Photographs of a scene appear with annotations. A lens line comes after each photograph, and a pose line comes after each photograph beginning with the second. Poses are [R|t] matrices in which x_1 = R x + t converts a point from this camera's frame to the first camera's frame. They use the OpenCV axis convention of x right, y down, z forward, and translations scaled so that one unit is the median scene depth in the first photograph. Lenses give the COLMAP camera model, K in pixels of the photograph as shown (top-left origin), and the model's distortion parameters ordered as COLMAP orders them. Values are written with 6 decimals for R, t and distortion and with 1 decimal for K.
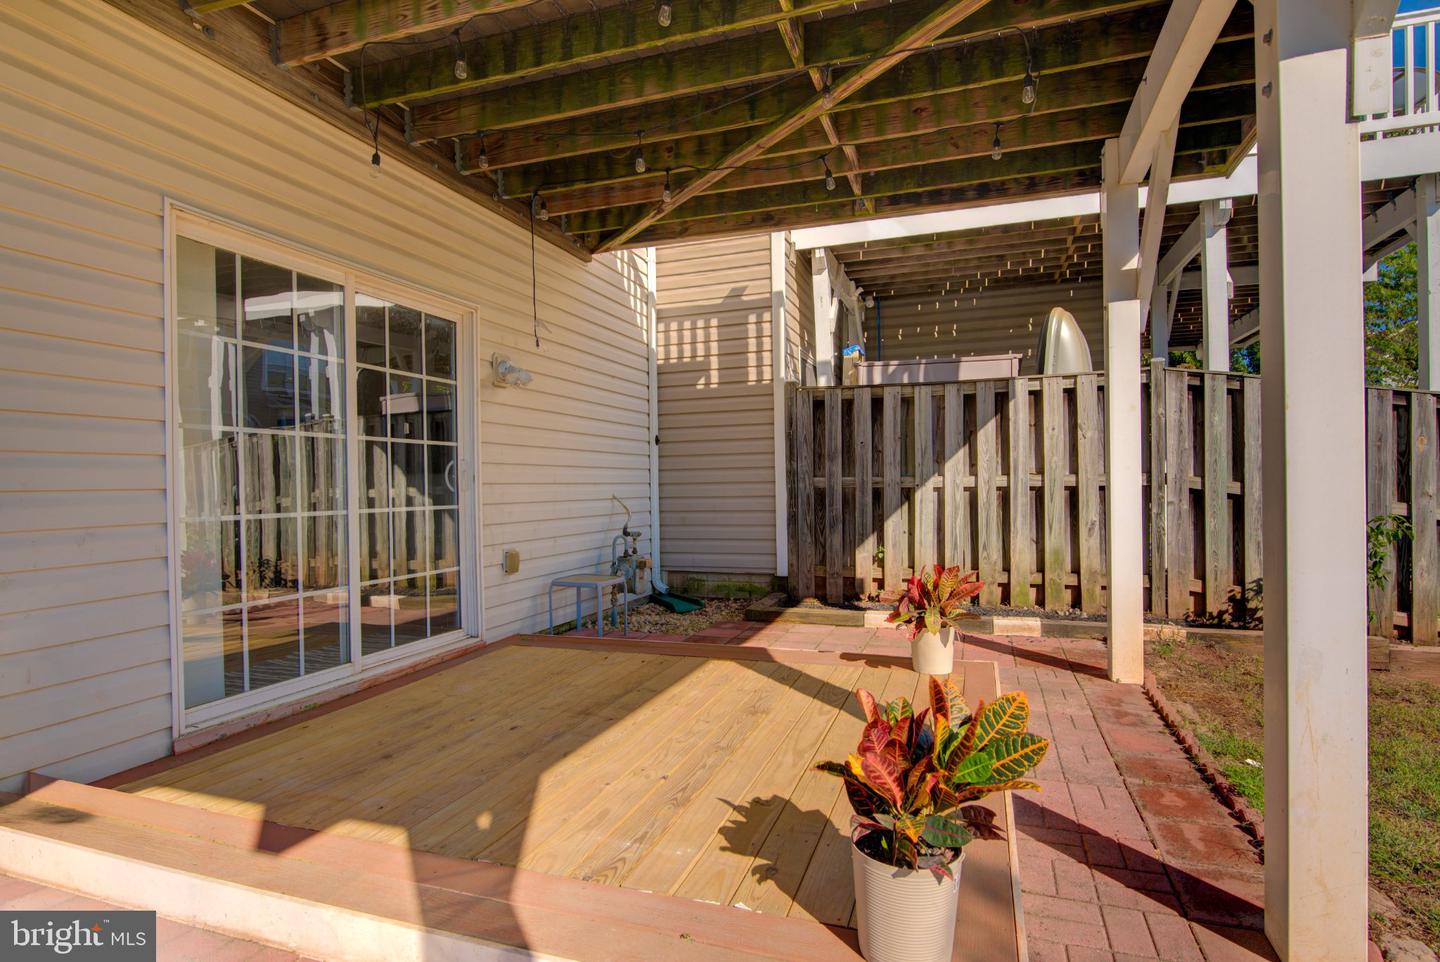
lens RADIAL K [[741.6, 0, 725.9], [0, 741.6, 485.0], [0, 0, 1]] dist [-0.017071, 0.001505]
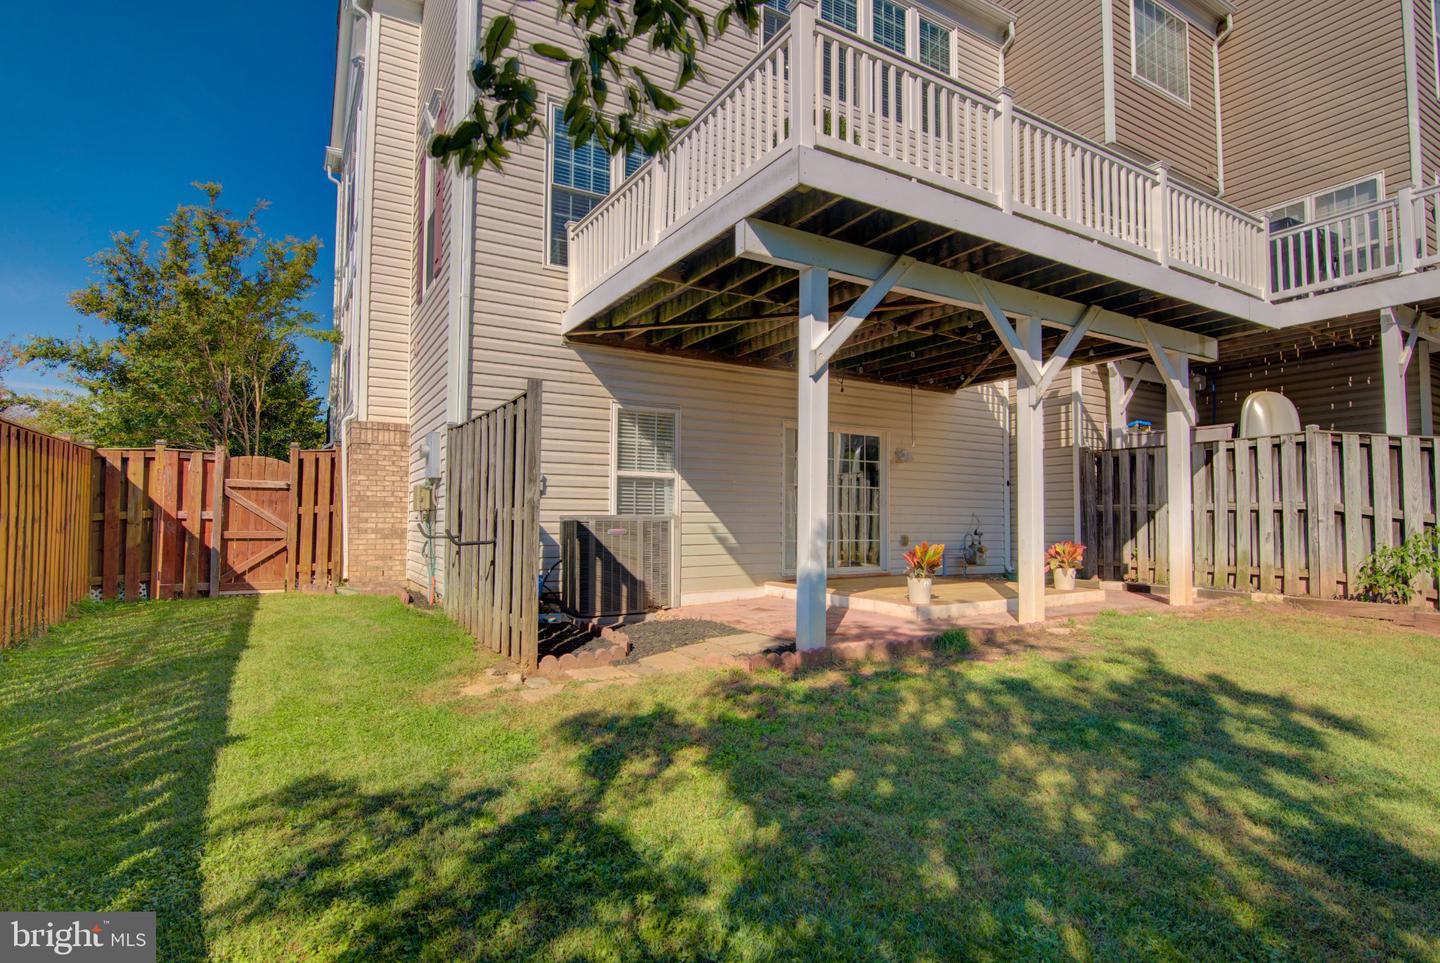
lens RADIAL K [[741.6, 0, 726.6], [0, 741.6, 484.9], [0, 0, 1]] dist [-0.017071, 0.001505]
pose [[0.767600, -0.014310, -0.640769, 0.556001], [-0.019620, 0.998758, -0.045808, 0.037816], [0.640628, 0.047734, 0.766366, -0.805856]]
